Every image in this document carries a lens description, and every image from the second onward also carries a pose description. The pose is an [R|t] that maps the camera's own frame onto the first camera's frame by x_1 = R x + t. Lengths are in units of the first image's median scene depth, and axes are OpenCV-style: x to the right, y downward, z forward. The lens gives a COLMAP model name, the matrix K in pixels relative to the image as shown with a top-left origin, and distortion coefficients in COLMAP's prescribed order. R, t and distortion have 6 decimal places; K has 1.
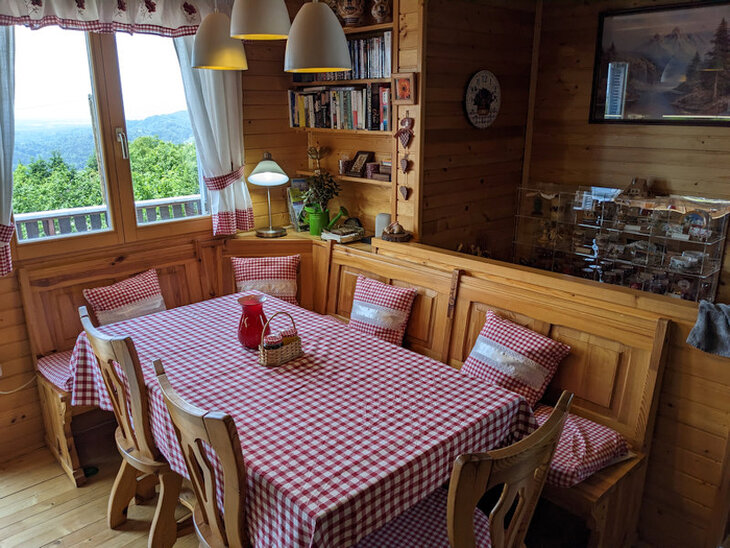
lens RADIAL K [[576.7, 0, 366.9], [0, 576.7, 275.8], [0, 0, 1]] dist [0.030384, -0.033075]
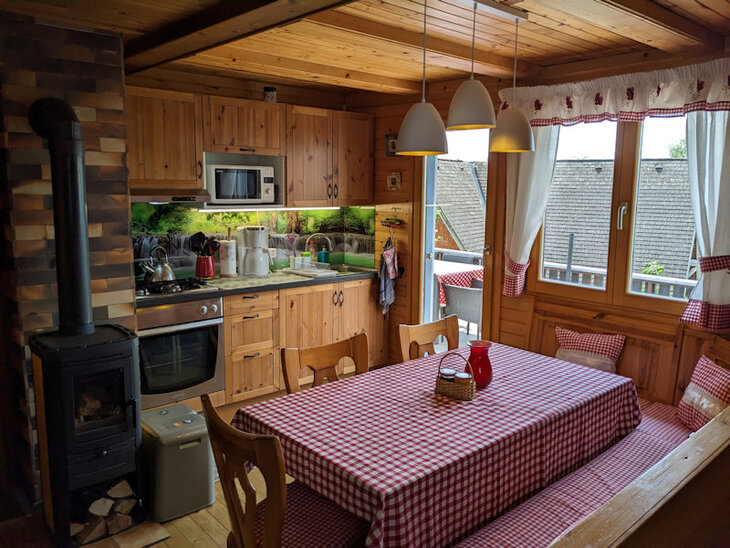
lens RADIAL K [[576.7, 0, 366.2], [0, 576.7, 273.6], [0, 0, 1]] dist [0.030384, -0.033075]
pose [[-0.020906, 0.163563, -0.986311, 1.049507], [-0.294720, 0.941681, 0.162409, -0.242036], [0.955355, 0.294081, 0.028518, 0.807507]]
